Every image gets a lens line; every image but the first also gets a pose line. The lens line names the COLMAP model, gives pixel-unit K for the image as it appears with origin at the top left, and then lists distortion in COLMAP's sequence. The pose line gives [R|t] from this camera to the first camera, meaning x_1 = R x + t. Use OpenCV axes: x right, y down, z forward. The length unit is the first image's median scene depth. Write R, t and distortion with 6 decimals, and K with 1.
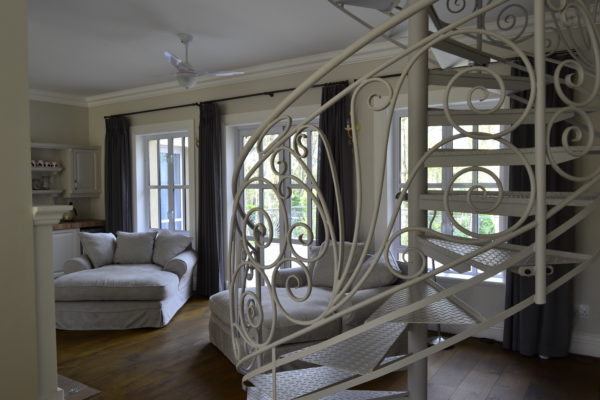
lens RADIAL K [[481.2, 0, 299.9], [0, 481.2, 200.6], [0, 0, 1]] dist [-0.004743, 0.004586]
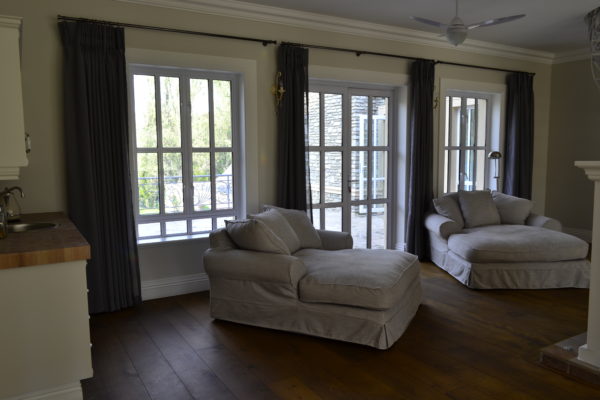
lens RADIAL K [[481.2, 0, 299.7], [0, 481.2, 199.4], [0, 0, 1]] dist [-0.004743, 0.004586]
pose [[0.426982, -0.091747, 0.899594, -1.018707], [0.031750, 0.995747, 0.086484, -0.014883], [-0.903703, -0.008365, 0.428079, 0.689340]]
